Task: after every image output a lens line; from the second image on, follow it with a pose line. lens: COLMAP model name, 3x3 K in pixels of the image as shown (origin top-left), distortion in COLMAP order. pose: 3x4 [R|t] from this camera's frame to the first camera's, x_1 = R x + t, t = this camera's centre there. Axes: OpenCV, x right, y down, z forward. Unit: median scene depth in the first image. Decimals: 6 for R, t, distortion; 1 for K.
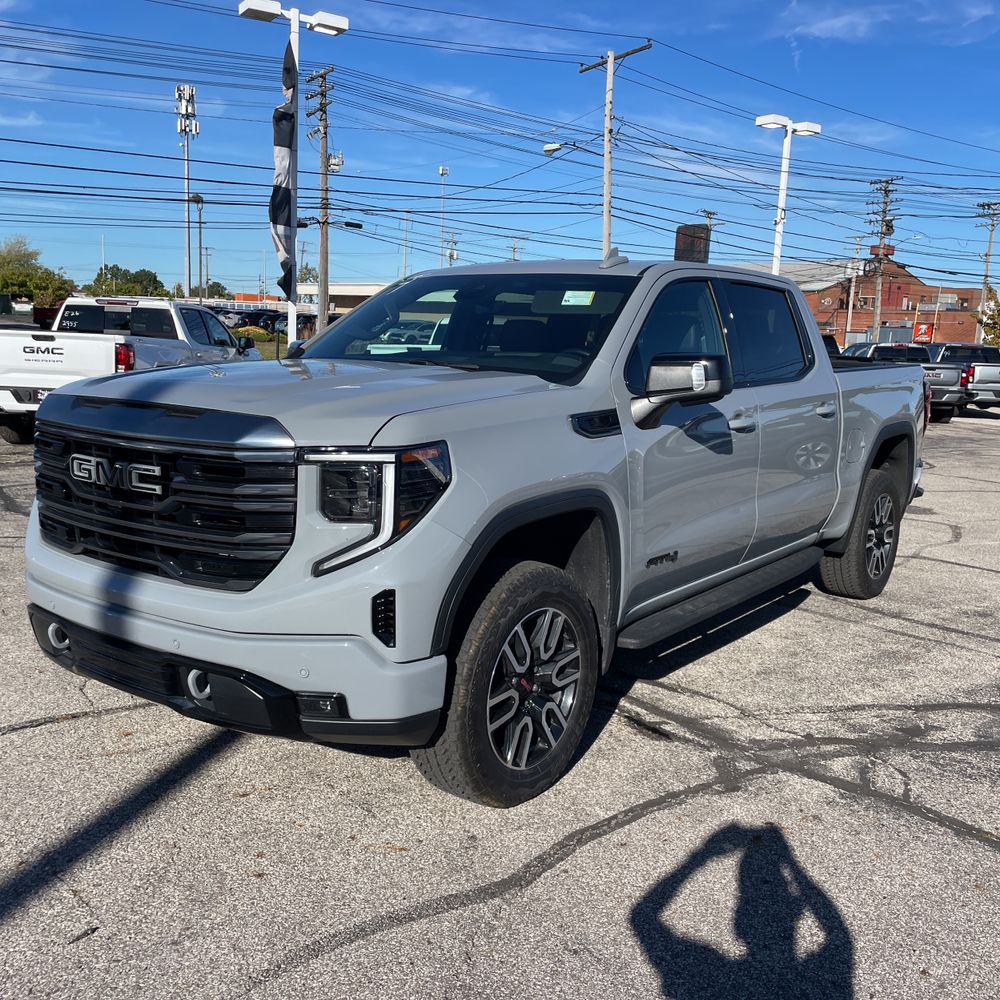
lens RADIAL K [[1009.9, 0, 512.7], [0, 1009.9, 499.0], [0, 0, 1]] dist [0.076831, -0.093228]
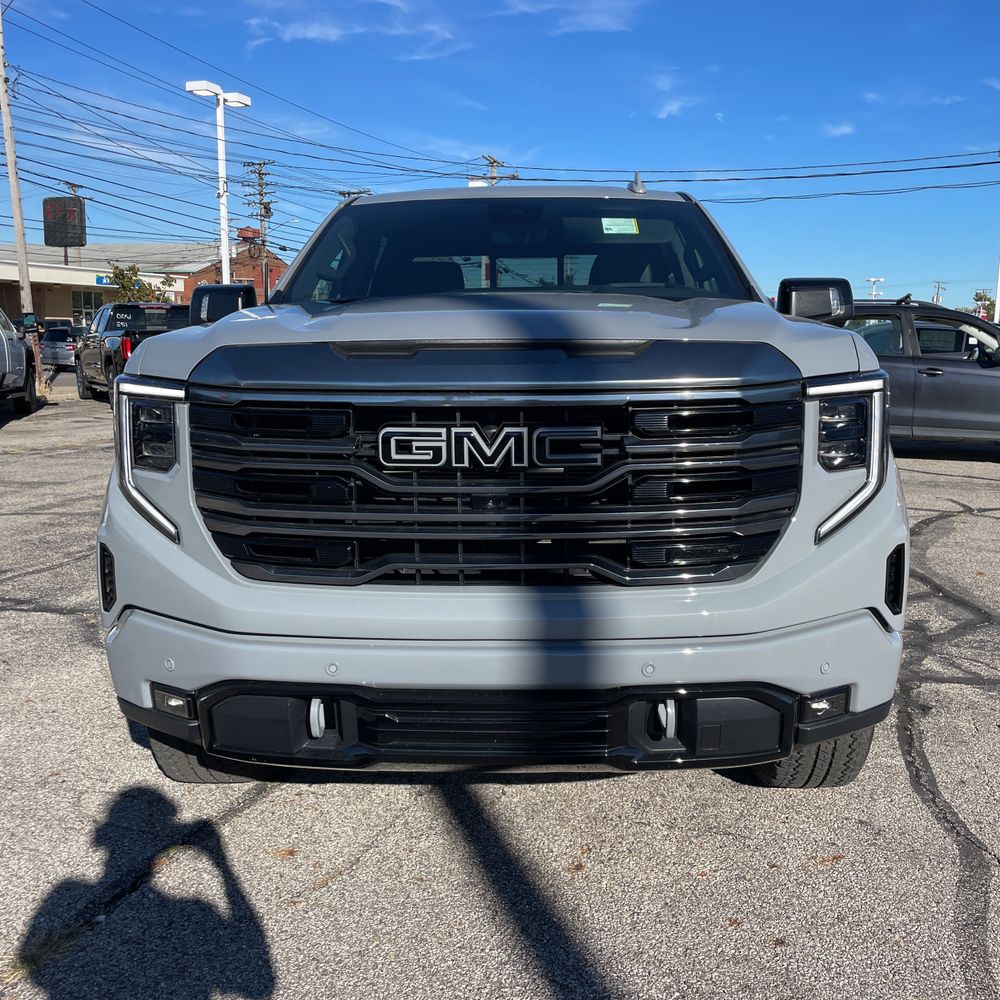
lens RADIAL K [[1009.9, 0, 512.7], [0, 1009.9, 499.0], [0, 0, 1]] dist [0.076831, -0.093228]
pose [[0.821177, -0.127030, 0.556355, -0.584349], [0.118686, 0.991609, 0.051231, -0.018443], [-0.558195, 0.023962, 0.829364, 0.342397]]
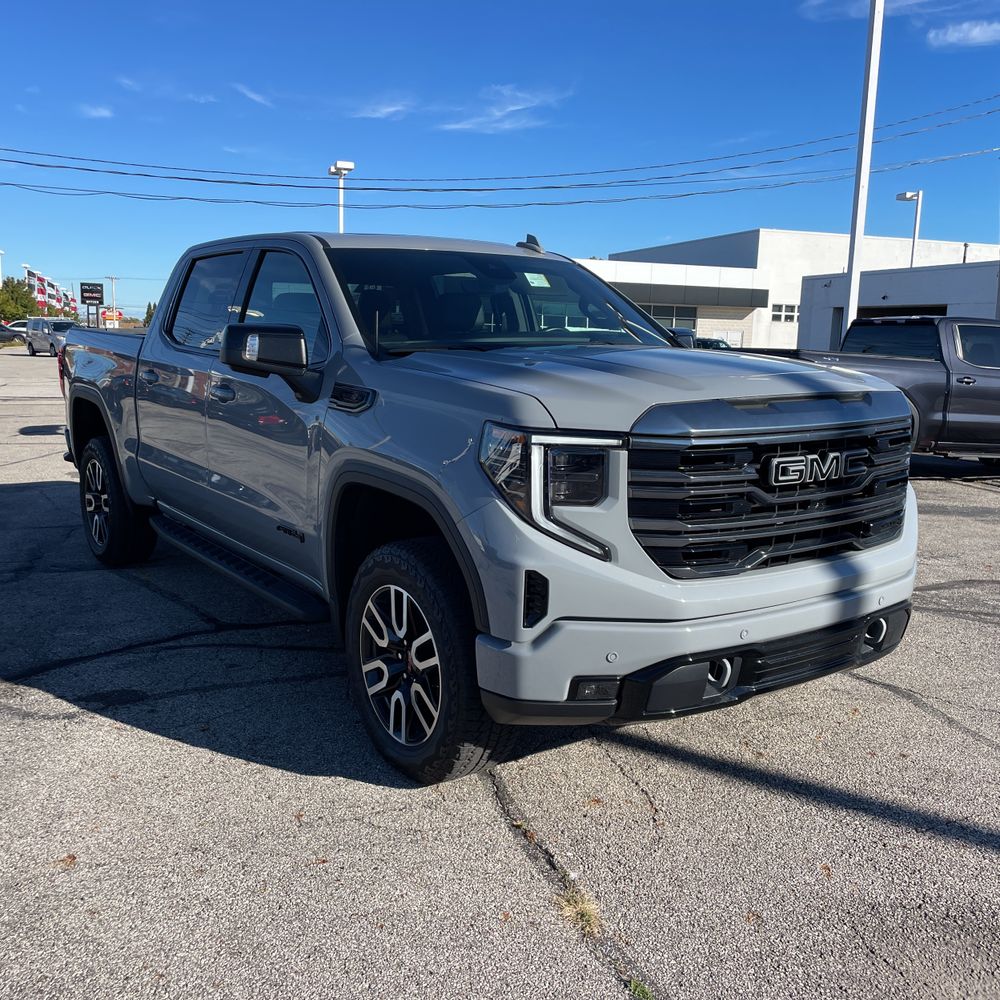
lens RADIAL K [[996.1, 0, 487.7], [0, 996.1, 479.7], [0, 0, 1]] dist [0.130555, -0.404163]
pose [[0.316607, -0.174491, 0.932370, -1.099837], [0.144817, 0.980304, 0.134285, -0.149821], [-0.937437, 0.092507, 0.335640, 0.758032]]
